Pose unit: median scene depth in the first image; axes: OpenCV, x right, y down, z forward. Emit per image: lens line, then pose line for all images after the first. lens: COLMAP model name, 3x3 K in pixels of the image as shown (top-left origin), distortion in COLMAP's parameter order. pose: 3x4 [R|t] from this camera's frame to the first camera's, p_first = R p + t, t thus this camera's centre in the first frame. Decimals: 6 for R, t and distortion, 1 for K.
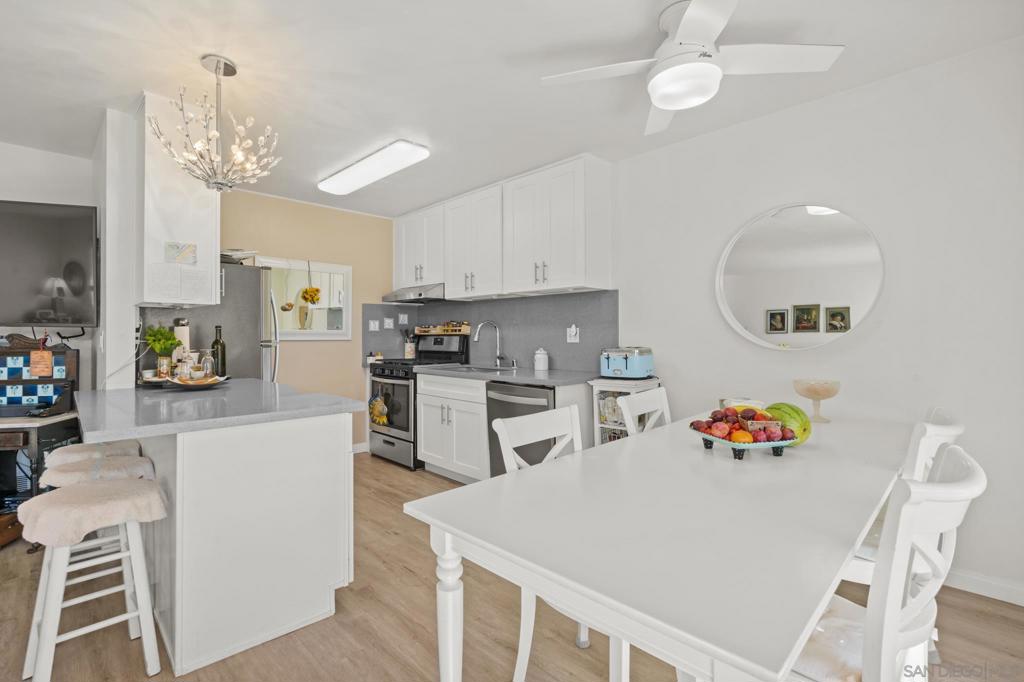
lens RADIAL K [[475.4, 0, 513.4], [0, 475.4, 330.5], [0, 0, 1]] dist [-0.000843, 0.000406]
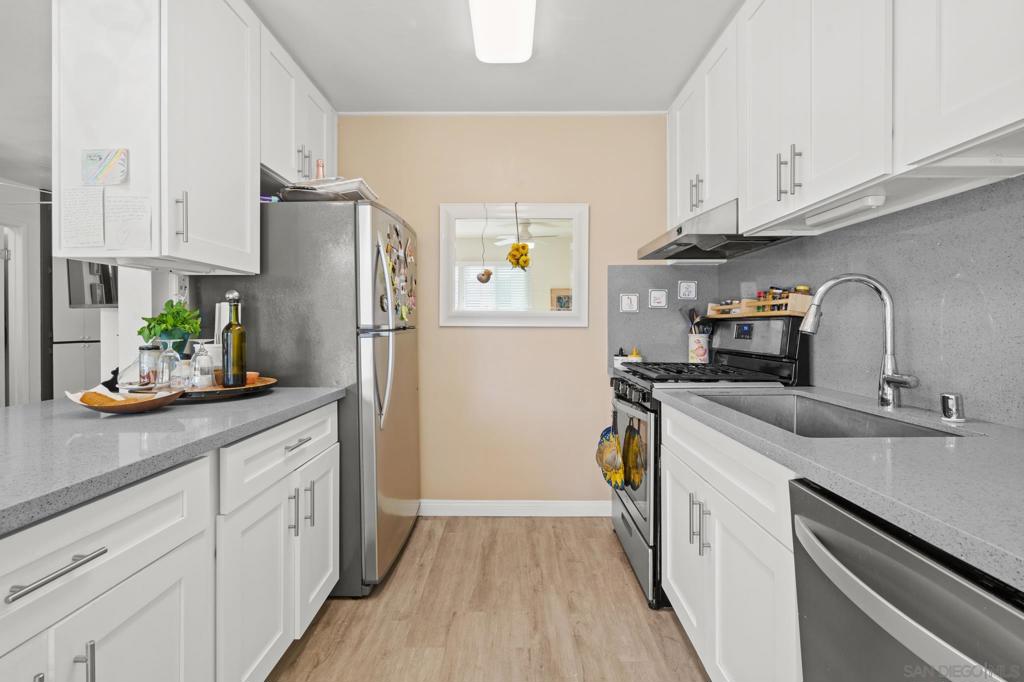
lens RADIAL K [[475.4, 0, 513.4], [0, 475.4, 330.5], [0, 0, 1]] dist [-0.000843, 0.000406]
pose [[0.704080, 0.010399, -0.710045, 0.018924], [0.006671, 0.999752, 0.021258, 0.010573], [0.710090, -0.019704, 0.703835, 0.517916]]
